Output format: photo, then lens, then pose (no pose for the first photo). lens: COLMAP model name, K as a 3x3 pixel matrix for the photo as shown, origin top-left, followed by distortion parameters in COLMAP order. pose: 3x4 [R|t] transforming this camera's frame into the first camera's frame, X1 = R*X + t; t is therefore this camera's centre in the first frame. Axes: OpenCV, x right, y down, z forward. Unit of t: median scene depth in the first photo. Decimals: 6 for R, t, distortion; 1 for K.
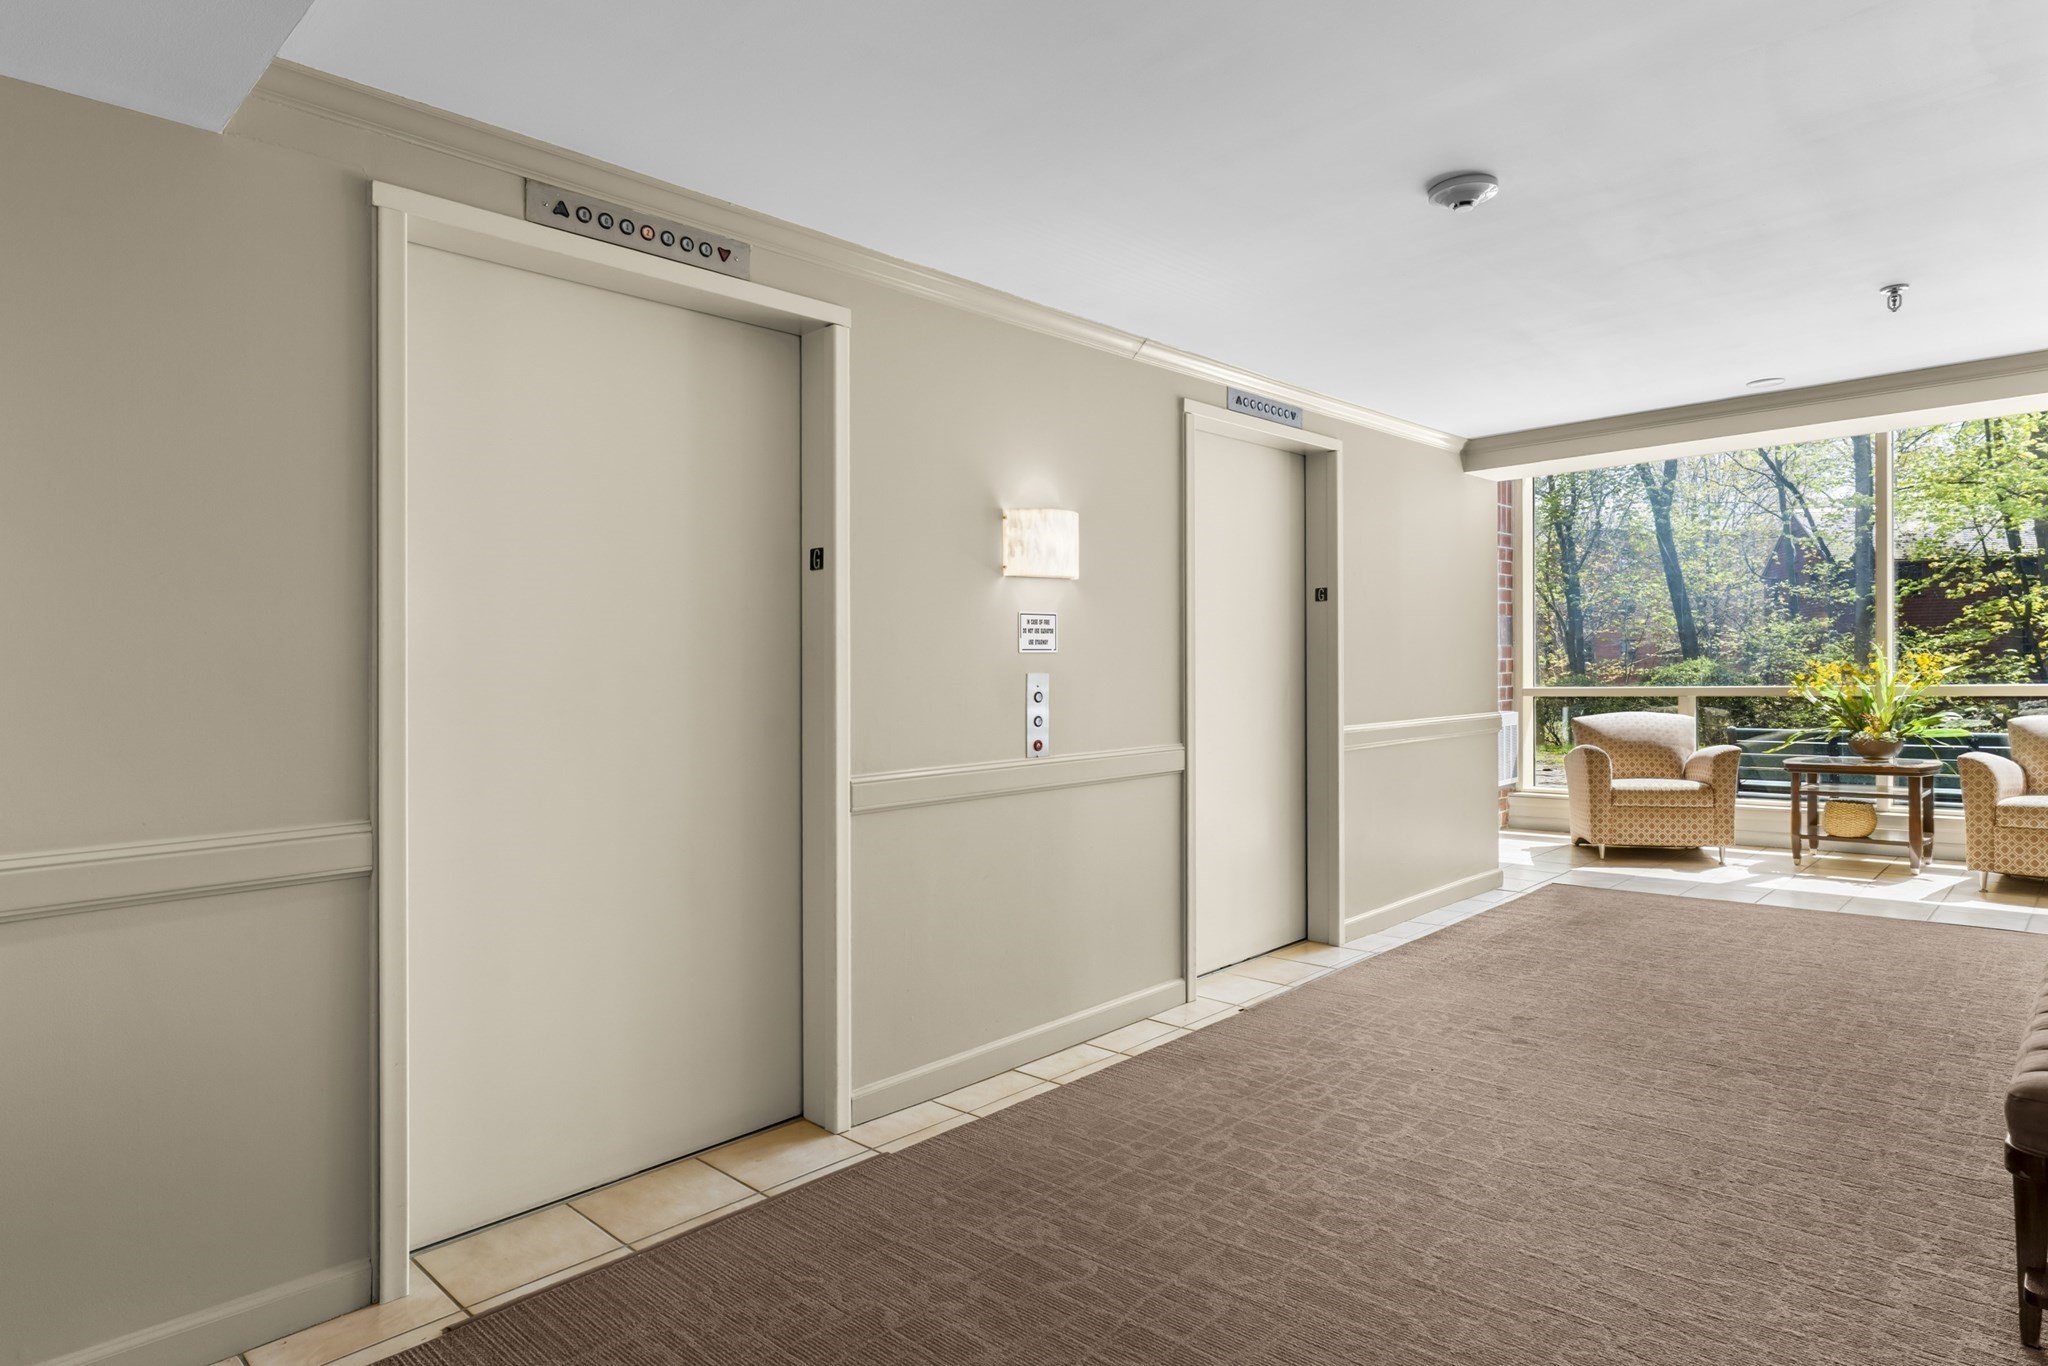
lens RADIAL K [[1155.4, 0, 1030.5], [0, 1155.4, 684.8], [0, 0, 1]] dist [-0.003976, -0.000662]
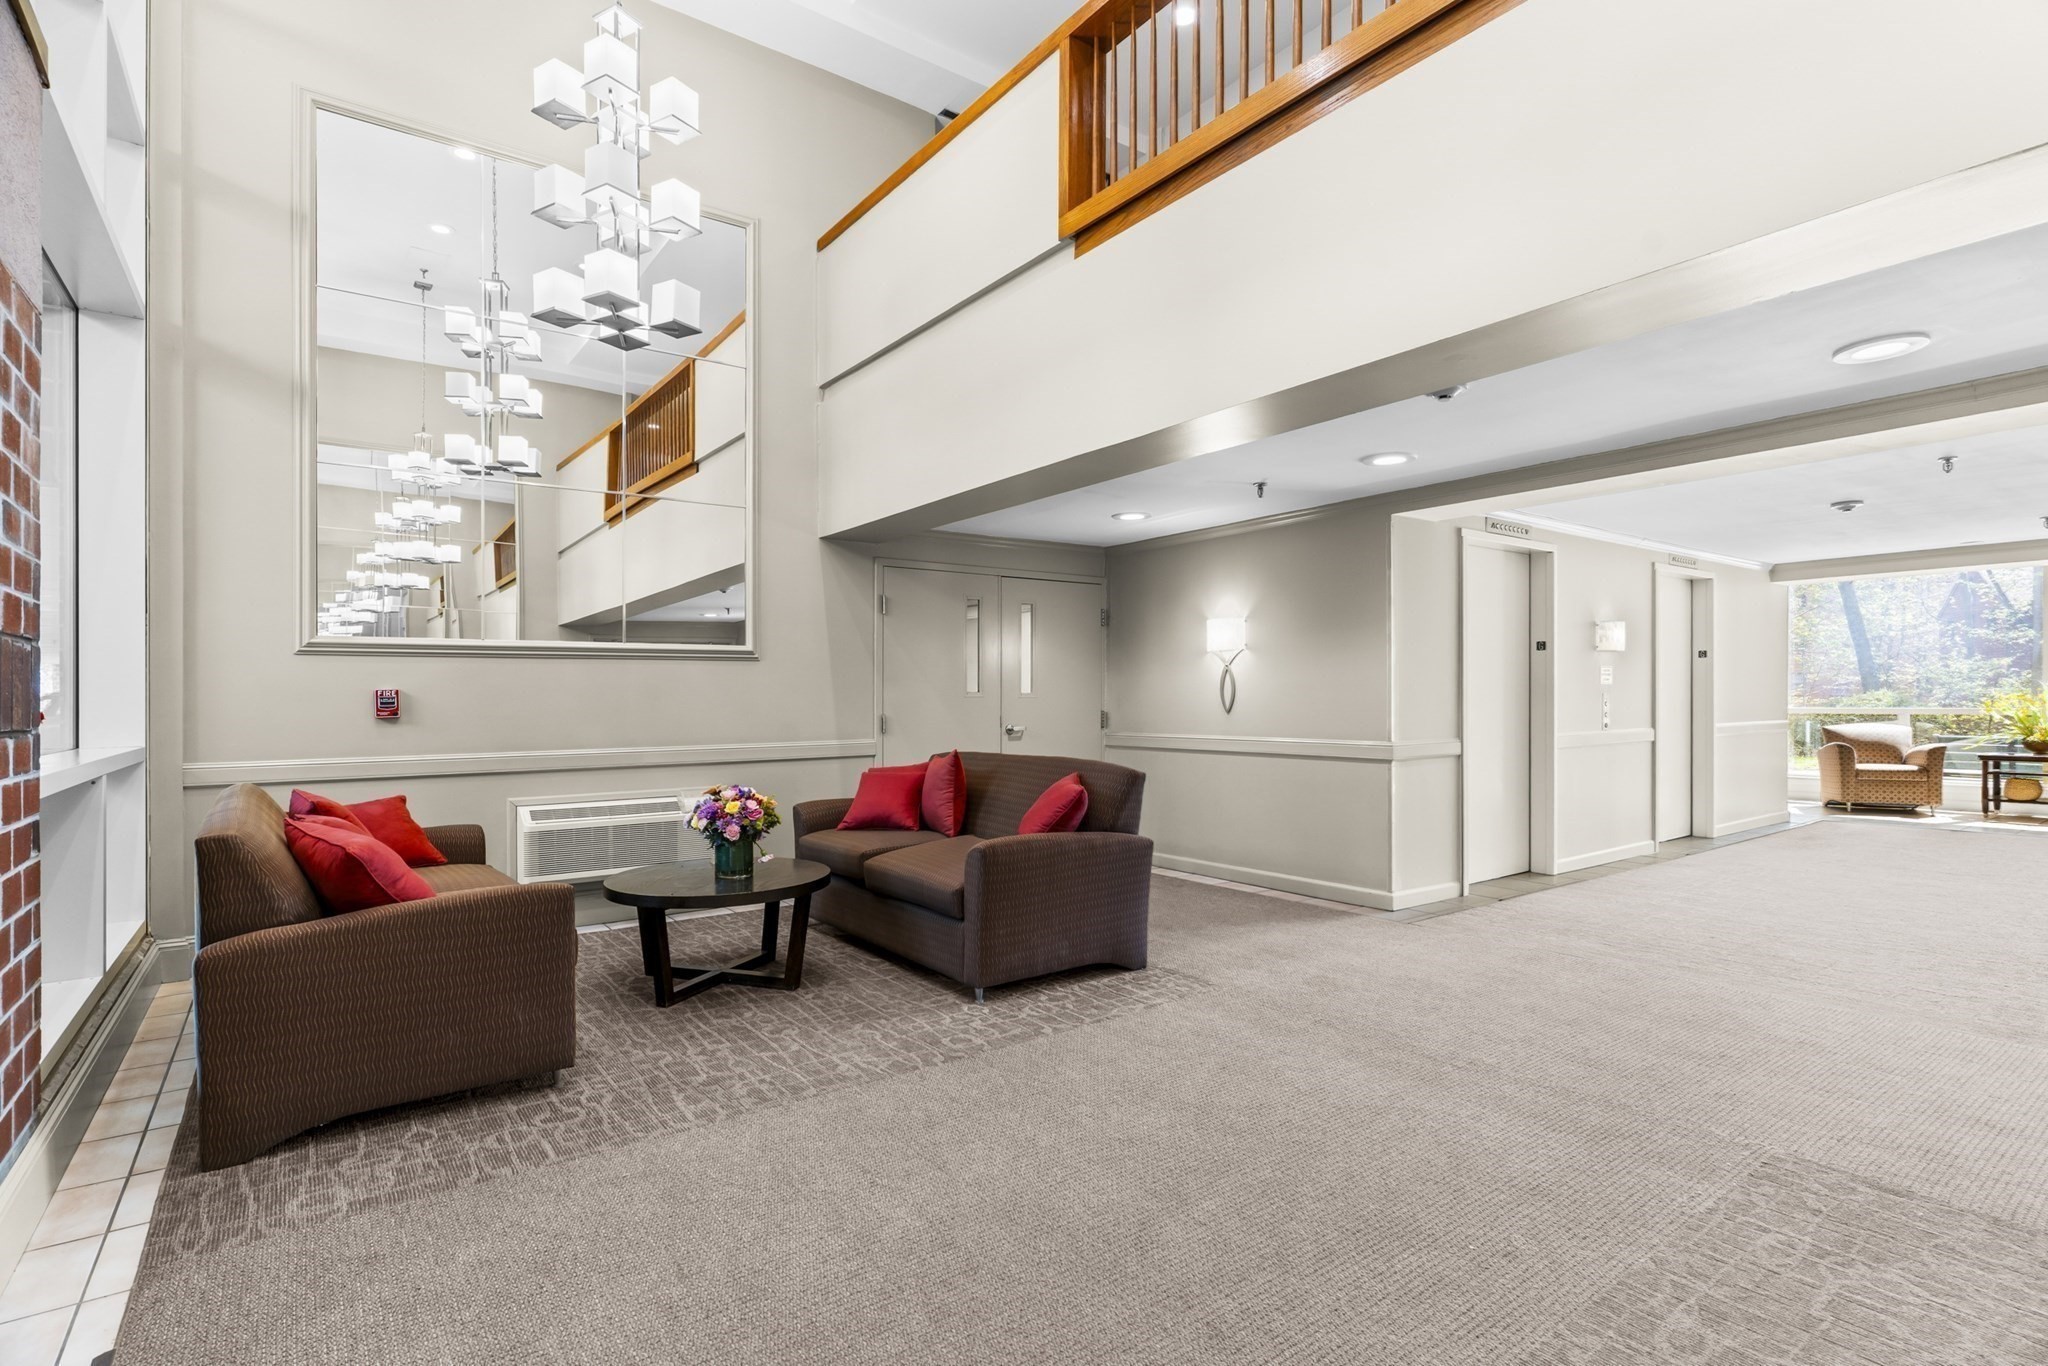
lens RADIAL K [[988.5, 0, 1025.5], [0, 988.5, 701.2], [0, 0, 1]] dist [-0.006760, 0.000929]
pose [[0.984118, 0.012818, -0.177054, -0.403590], [-0.013586, 0.999903, -0.003126, 0.013932], [0.176996, 0.005482, 0.984196, -0.575029]]
